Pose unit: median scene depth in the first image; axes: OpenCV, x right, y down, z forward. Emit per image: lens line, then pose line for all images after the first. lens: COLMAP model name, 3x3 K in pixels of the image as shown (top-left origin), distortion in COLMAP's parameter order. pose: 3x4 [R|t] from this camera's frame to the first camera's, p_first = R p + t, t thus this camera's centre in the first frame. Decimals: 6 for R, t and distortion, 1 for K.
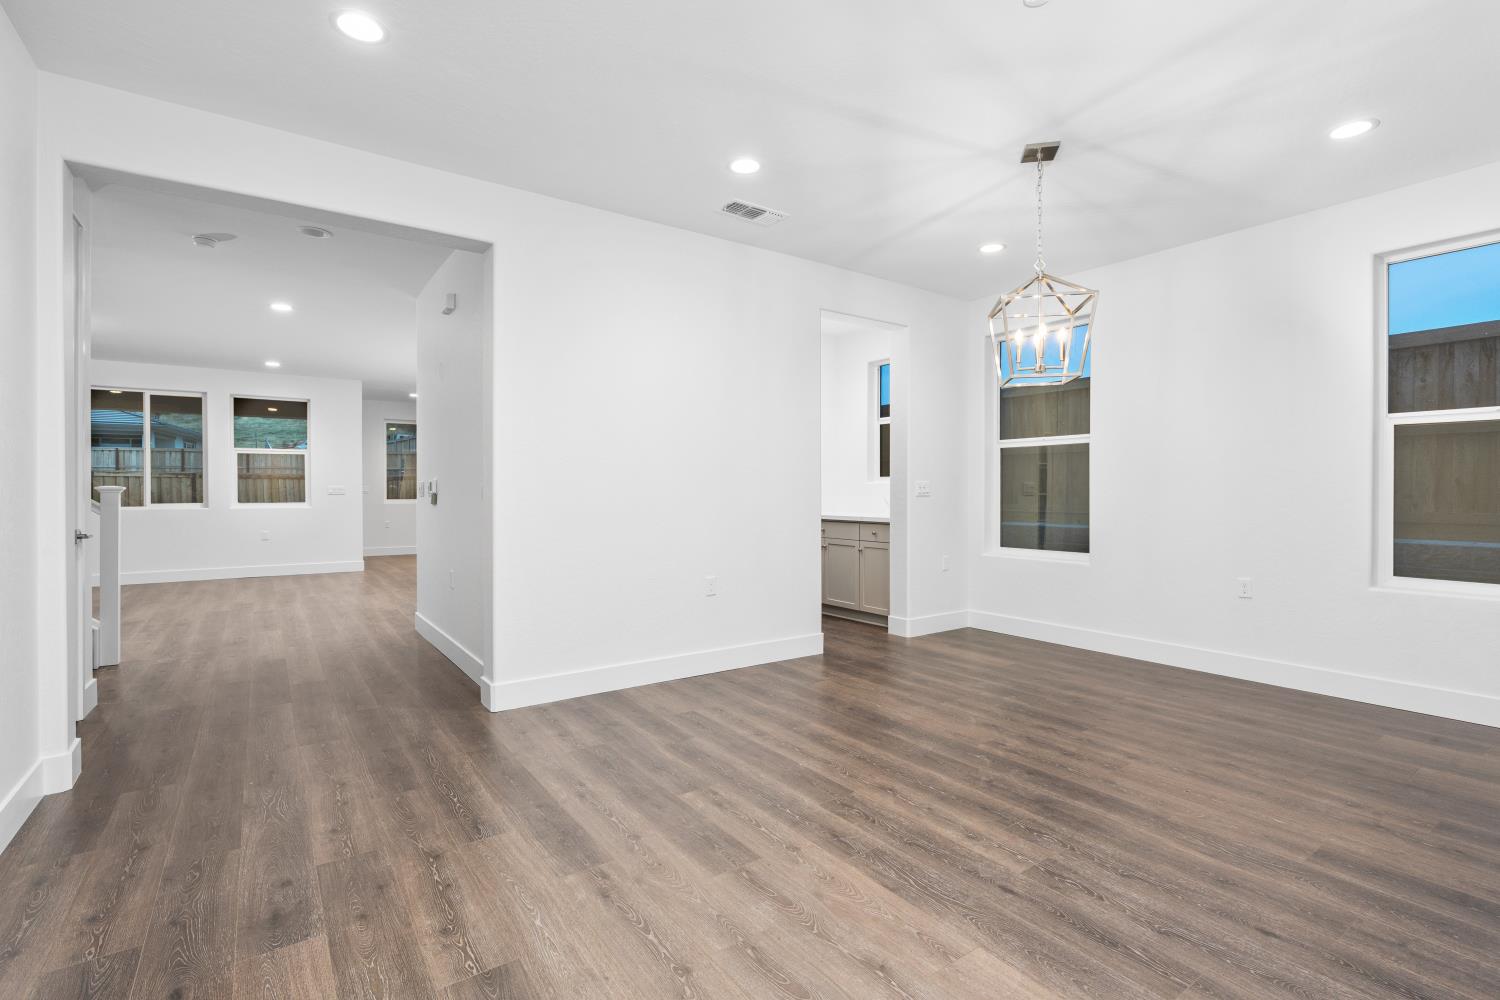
lens RADIAL K [[687.0, 0, 750.0], [0, 687.0, 500.0], [0, 0, 1]] dist [0.000570, 0.000352]
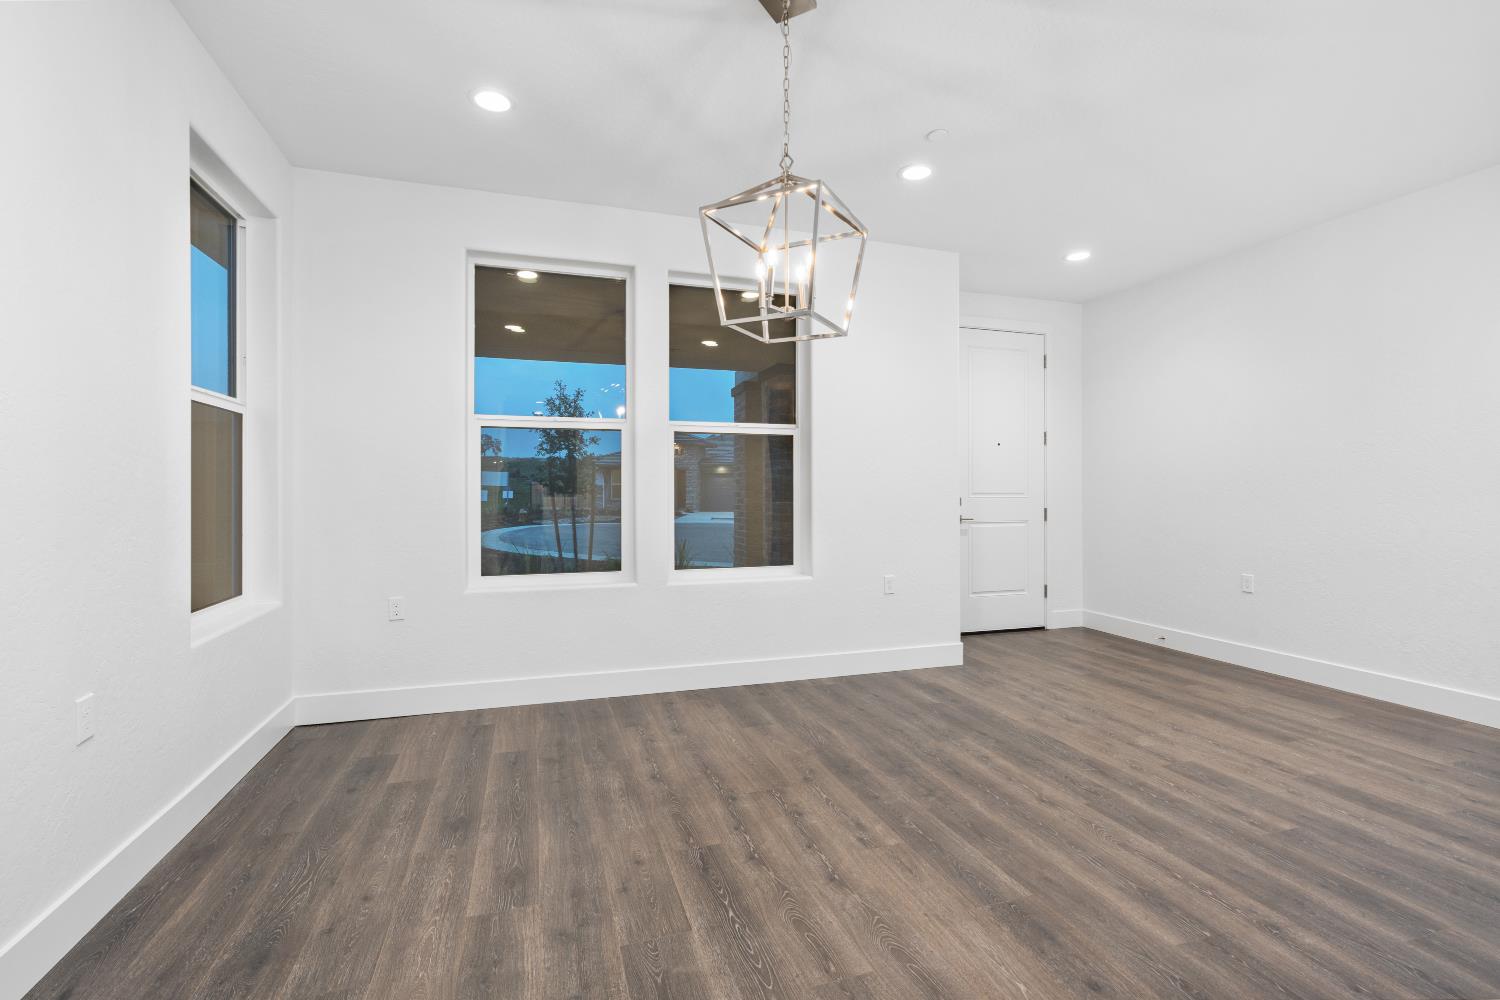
lens RADIAL K [[674.5, 0, 750.0], [0, 674.5, 500.0], [0, 0, 1]] dist [0.000251, -0.000007]
pose [[-0.952678, -0.003189, 0.303964, 0.278076], [0.003673, 0.999751, 0.022002, -0.022688], [-0.303958, 0.022077, -0.952430, 1.809138]]
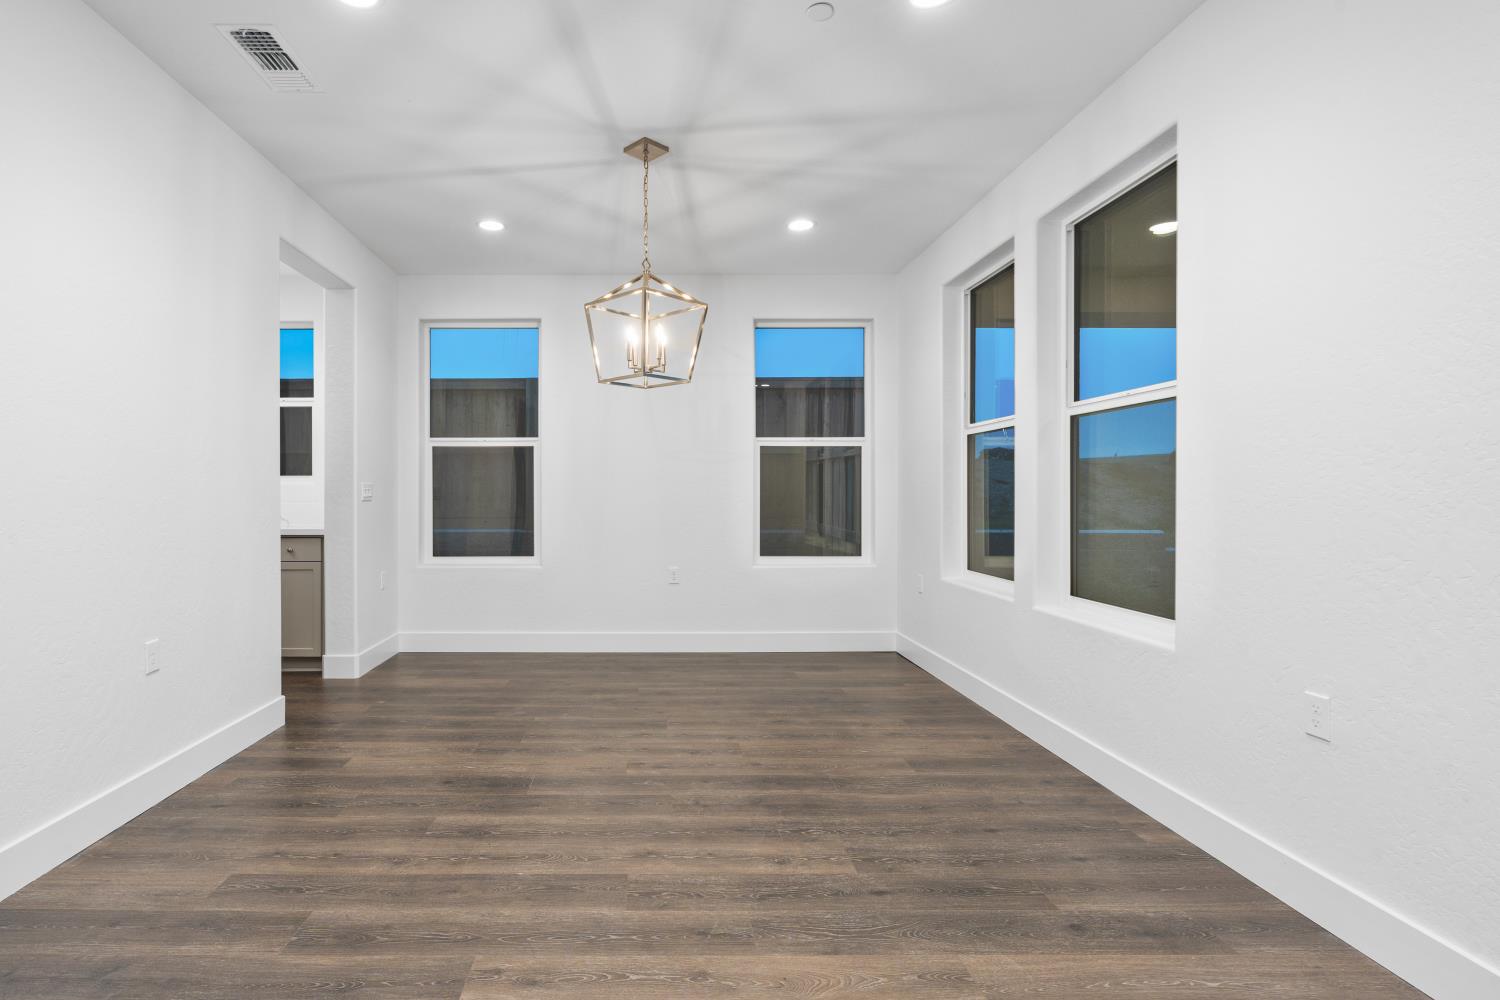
lens RADIAL K [[714.0, 0, 646.8], [0, 714.0, 498.2], [0, 0, 1]] dist [-0.002707, 0.000480]
pose [[0.586524, -0.004785, 0.809918, -0.441448], [0.011714, 0.999928, -0.002576, -0.005032], [-0.809847, 0.010998, 0.586538, 0.440101]]
